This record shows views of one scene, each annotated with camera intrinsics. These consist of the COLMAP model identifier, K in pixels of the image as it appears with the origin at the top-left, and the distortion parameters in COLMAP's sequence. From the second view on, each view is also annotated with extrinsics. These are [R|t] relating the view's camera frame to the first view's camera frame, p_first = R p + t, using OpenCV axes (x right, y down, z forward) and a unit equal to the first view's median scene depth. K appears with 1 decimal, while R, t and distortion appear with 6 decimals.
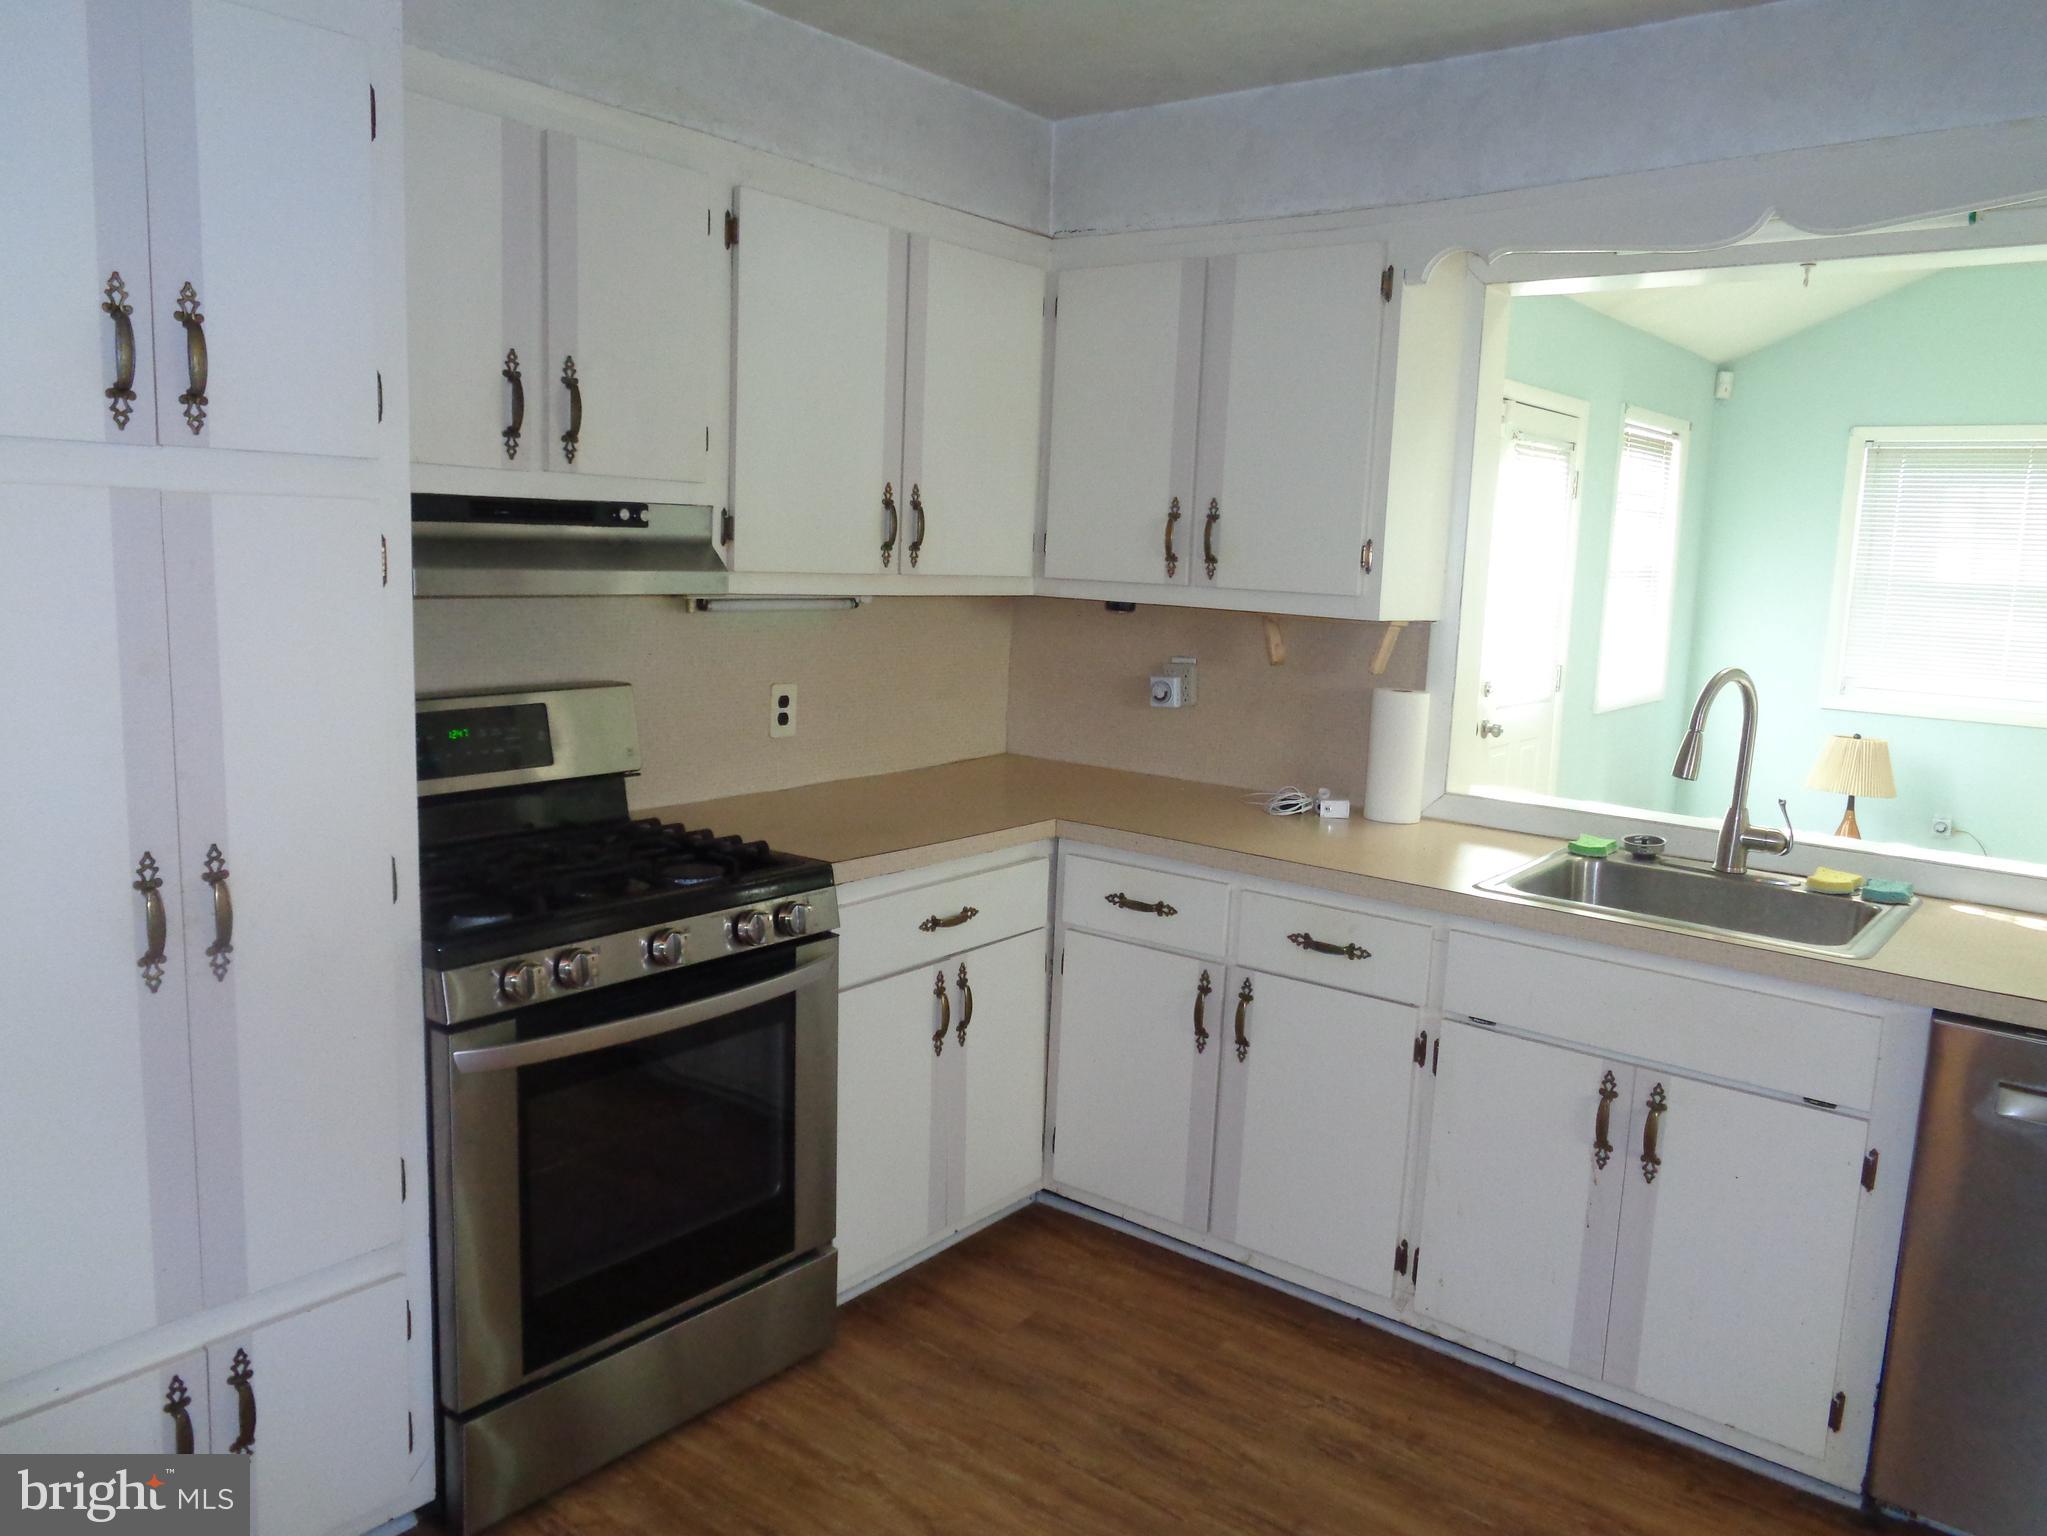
lens RADIAL K [[1526.5, 0, 1054.9], [0, 1526.5, 767.1], [0, 0, 1]] dist [0.029862, -0.029193]
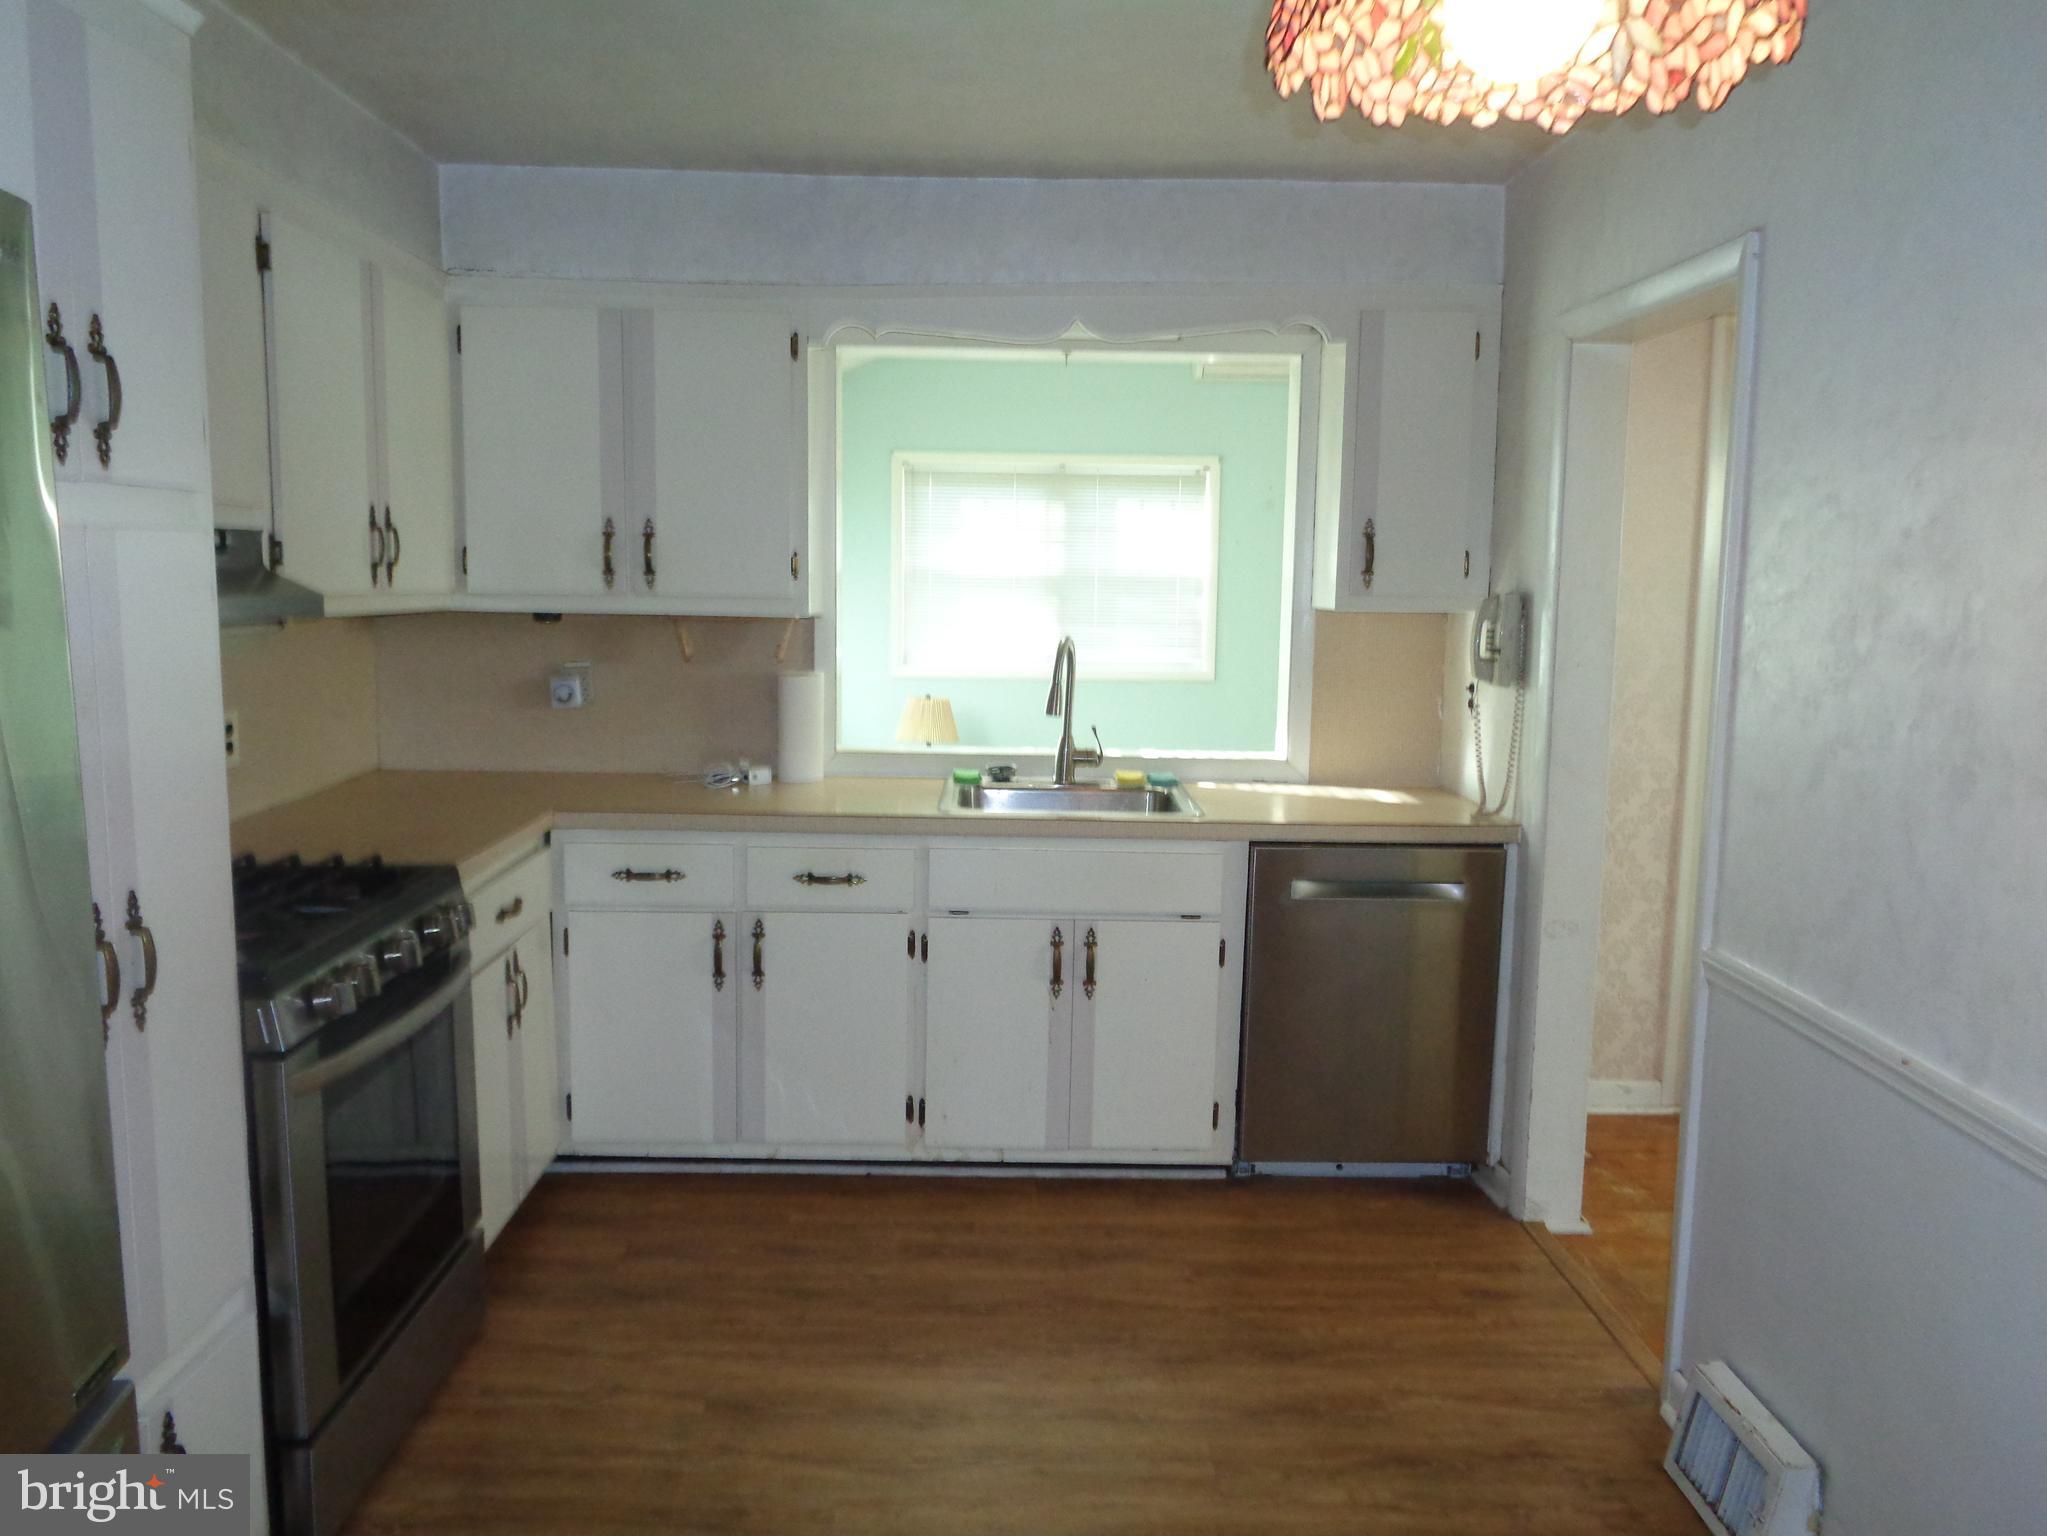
lens RADIAL K [[1531.7, 0, 1025.9], [0, 1531.7, 759.5], [0, 0, 1]] dist [-0.001690, 0.046382]
pose [[0.777116, -0.103376, 0.620809, -0.434405], [0.106594, 0.993786, 0.032052, -0.001909], [-0.620265, 0.041266, 0.783306, -0.074330]]
